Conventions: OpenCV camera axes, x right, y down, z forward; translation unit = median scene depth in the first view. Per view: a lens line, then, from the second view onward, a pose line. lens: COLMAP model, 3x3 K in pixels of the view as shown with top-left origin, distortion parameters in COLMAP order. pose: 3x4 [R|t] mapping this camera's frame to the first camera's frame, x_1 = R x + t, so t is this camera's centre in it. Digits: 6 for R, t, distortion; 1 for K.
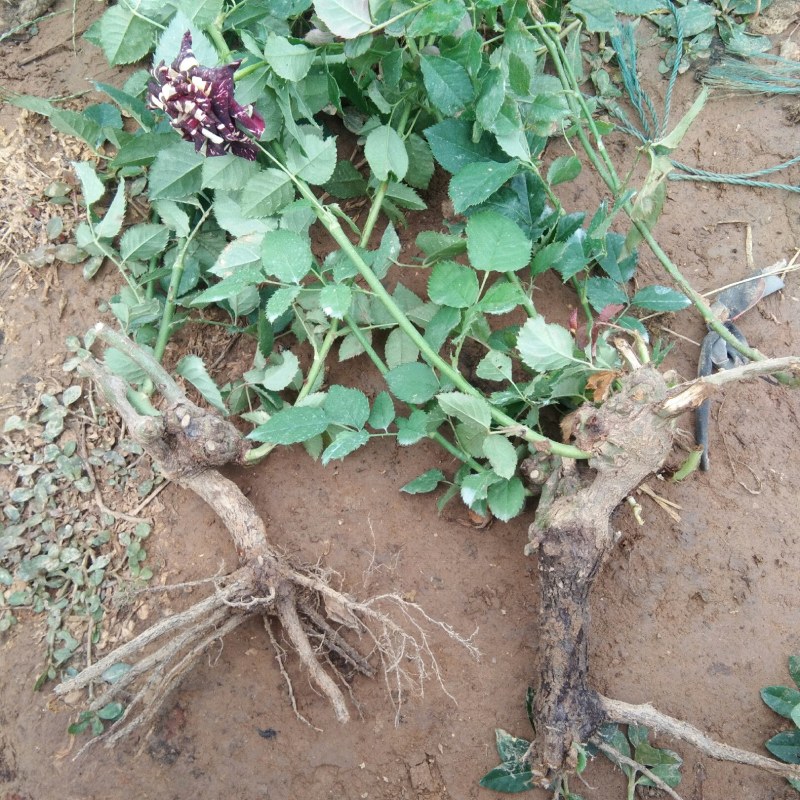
lens RADIAL K [[656.8, 0, 361.5], [0, 656.8, 400.2], [0, 0, 1]] dist [0.105823, -0.066963]
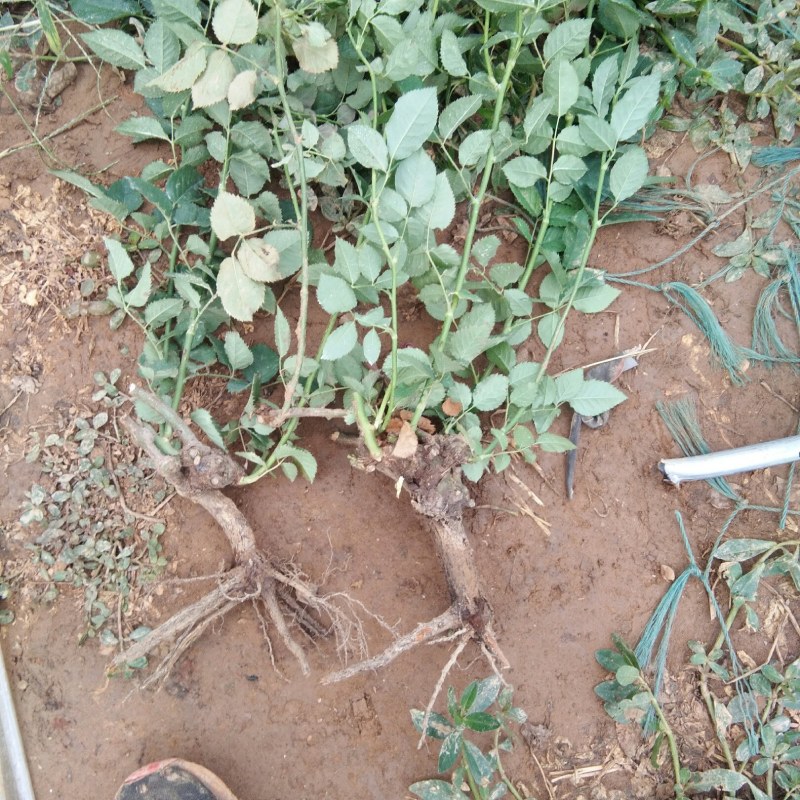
lens RADIAL K [[656.8, 0, 361.5], [0, 656.8, 400.2], [0, 0, 1]] dist [0.105823, -0.066963]
pose [[0.998736, 0.027327, 0.042192, 0.010840], [-0.030700, 0.996202, 0.081477, -0.178346], [-0.039805, -0.082669, 0.995782, -0.307813]]
